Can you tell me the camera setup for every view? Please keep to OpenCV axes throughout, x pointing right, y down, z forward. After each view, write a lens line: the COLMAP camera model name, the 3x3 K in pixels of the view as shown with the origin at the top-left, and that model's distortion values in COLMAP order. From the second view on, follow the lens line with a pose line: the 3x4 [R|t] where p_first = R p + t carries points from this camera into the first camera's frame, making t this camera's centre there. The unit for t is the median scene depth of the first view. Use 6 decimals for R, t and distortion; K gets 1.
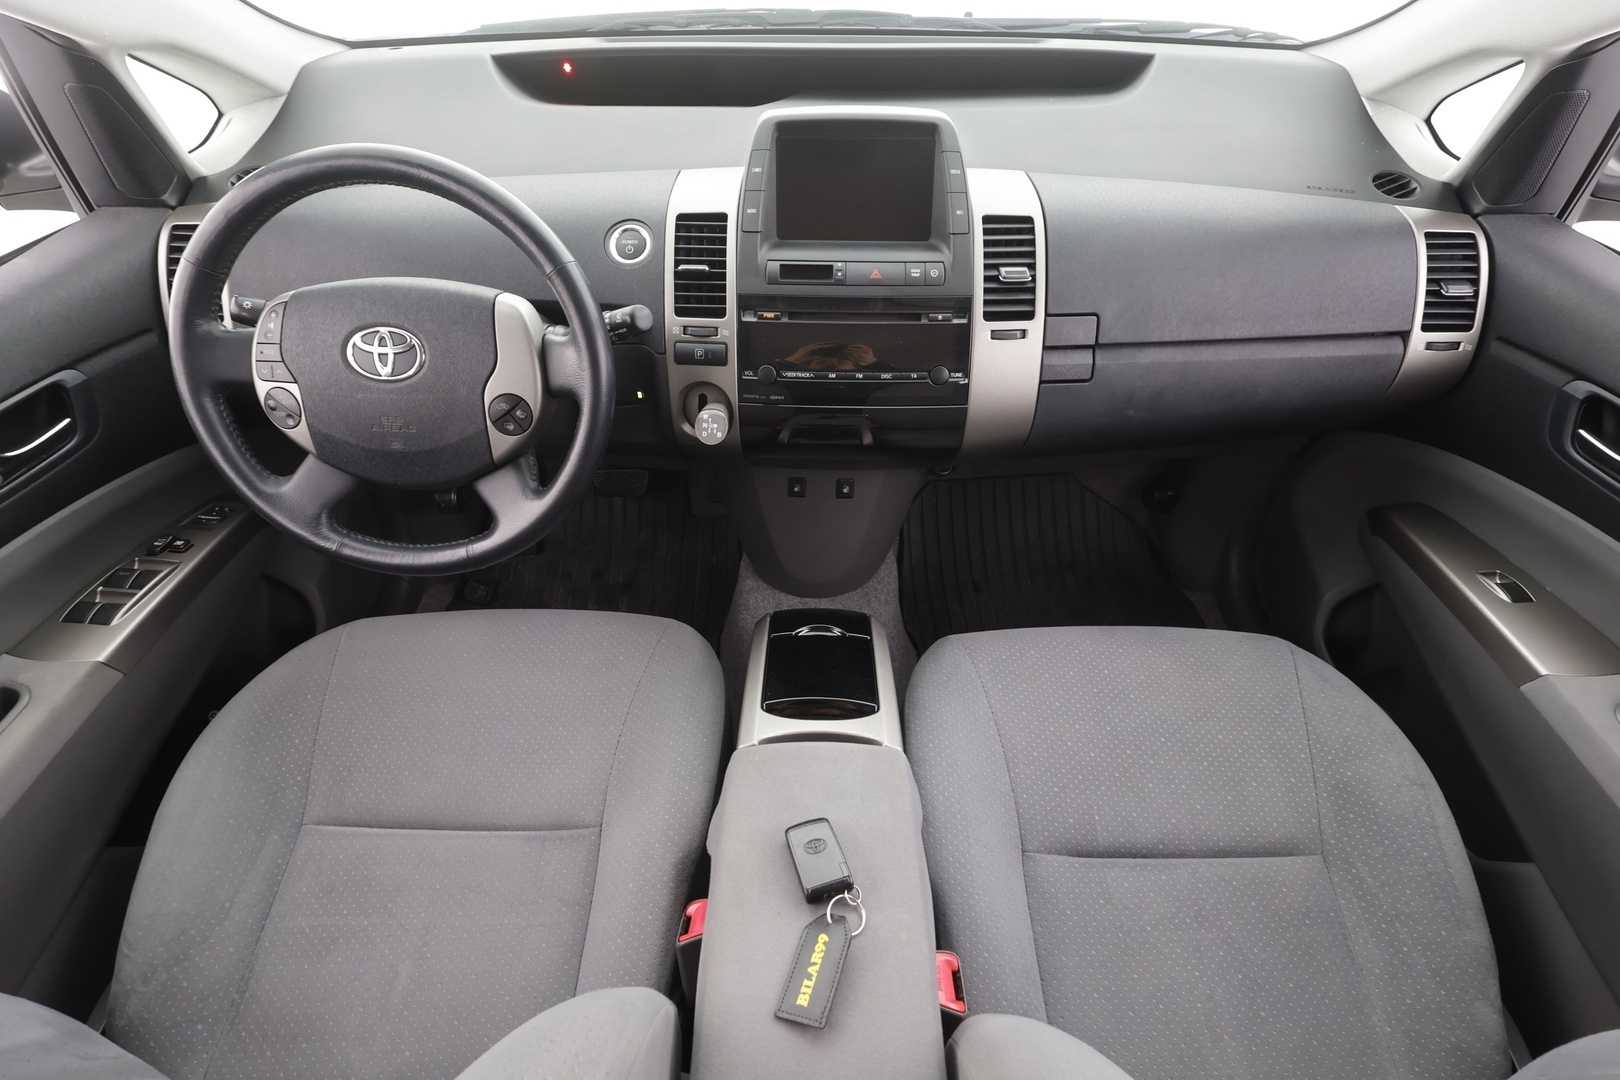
lens RADIAL K [[801.7, 0, 807.6], [0, 801.7, 522.5], [0, 0, 1]] dist [-0.001877, 0.000998]
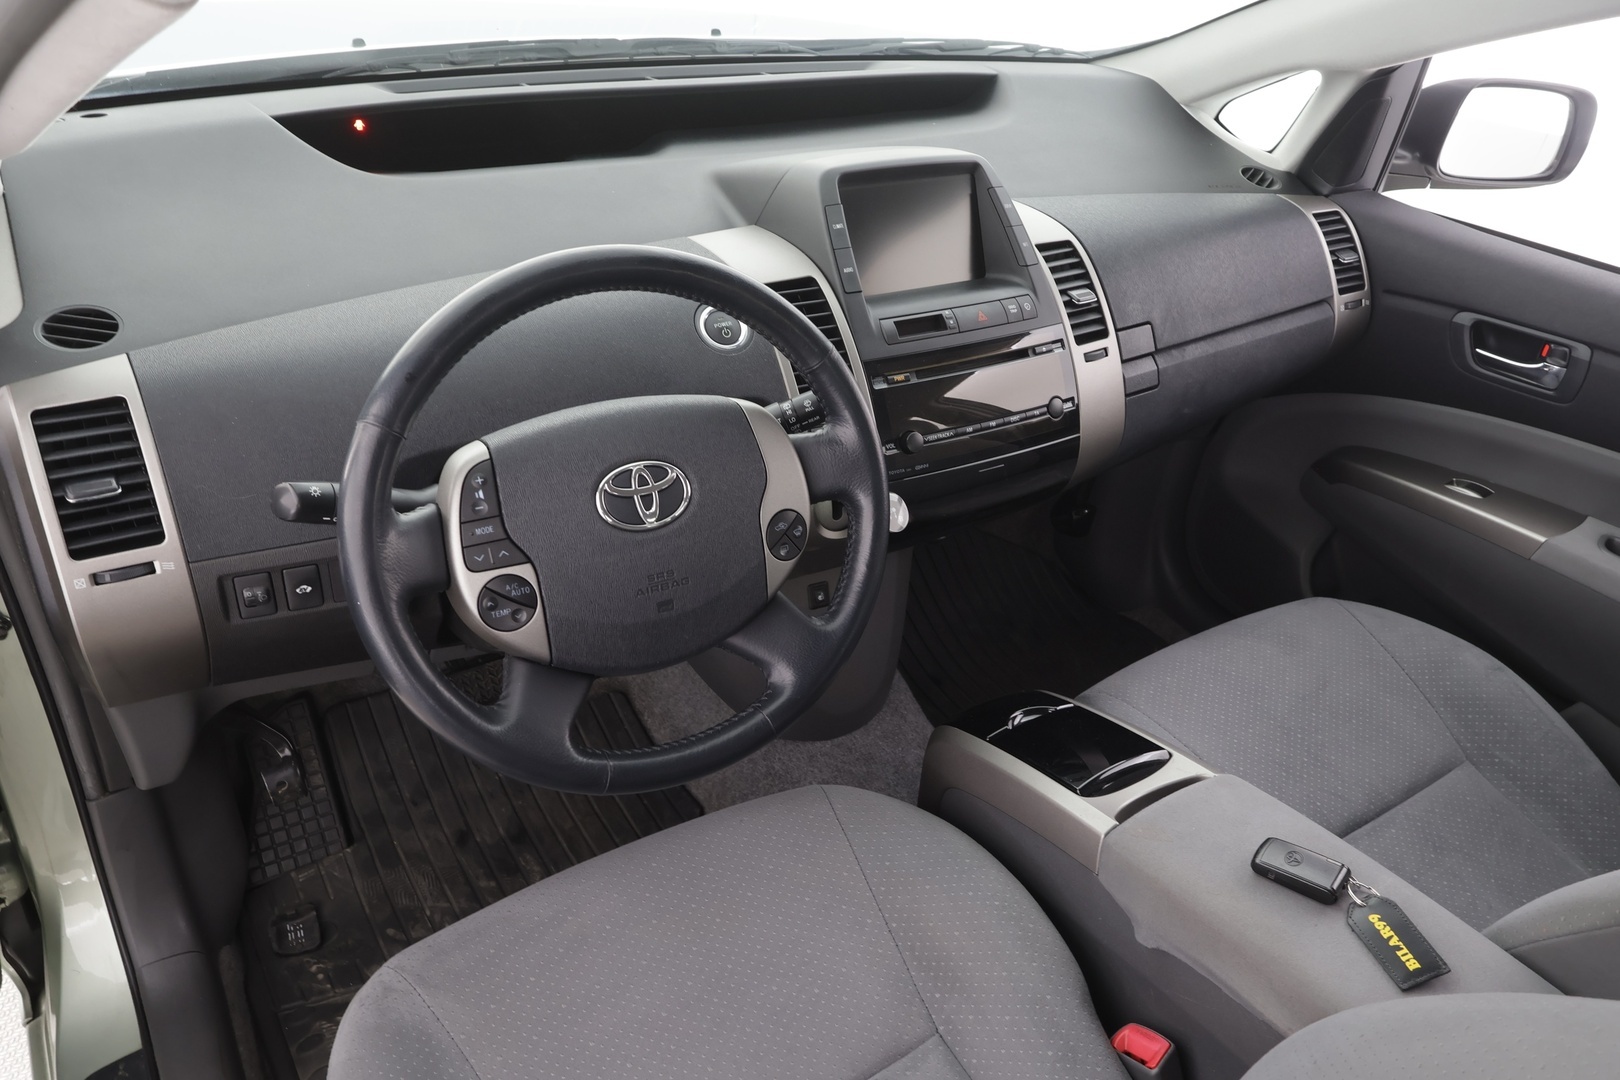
lens RADIAL K [[1239.8, 0, 812.1], [0, 1239.8, 484.1], [0, 0, 1]] dist [0.000295, -0.002598]
pose [[0.828557, -0.215619, 0.516723, -0.848861], [0.303972, 0.948255, -0.091726, -0.050941], [-0.470207, 0.233069, 0.851225, -0.088991]]
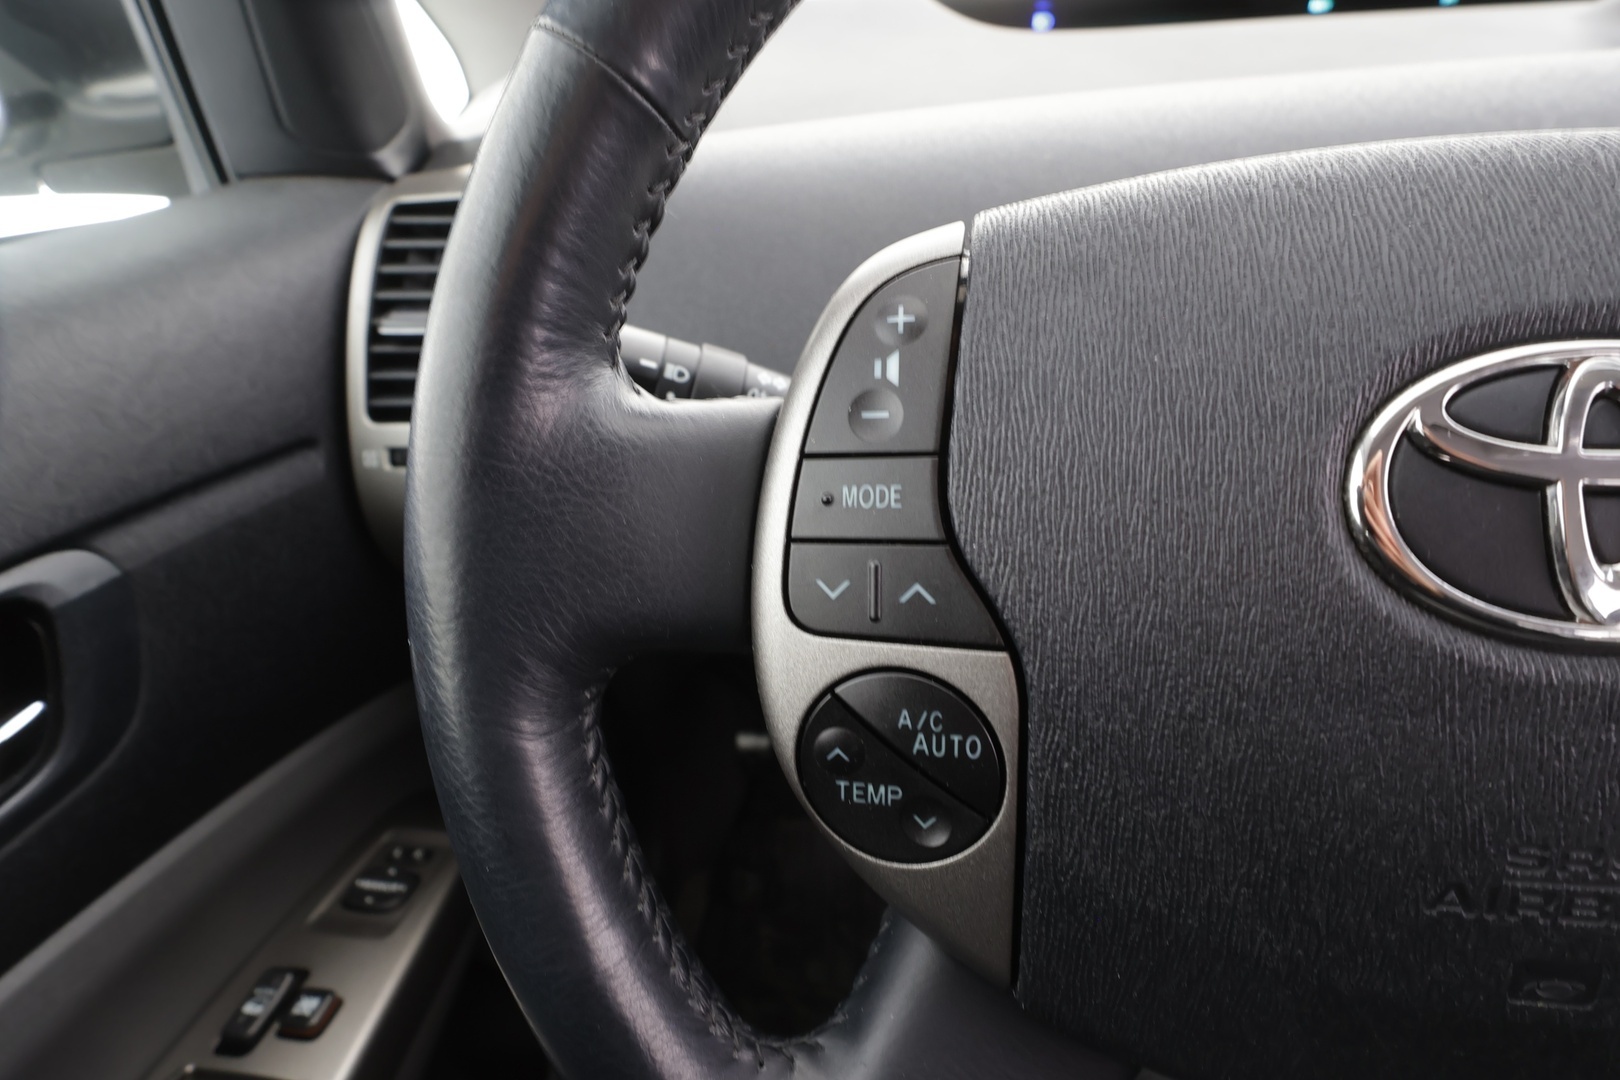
lens RADIAL K [[744.4, 0, 811.6], [0, 744.4, 512.2], [0, 0, 1]] dist [-0.017171, -0.000094]
pose [[0.998073, -0.001256, -0.062031, -0.575475], [-0.010336, 0.982458, -0.186199, -0.147650], [0.061177, 0.186481, 0.980552, 0.693140]]
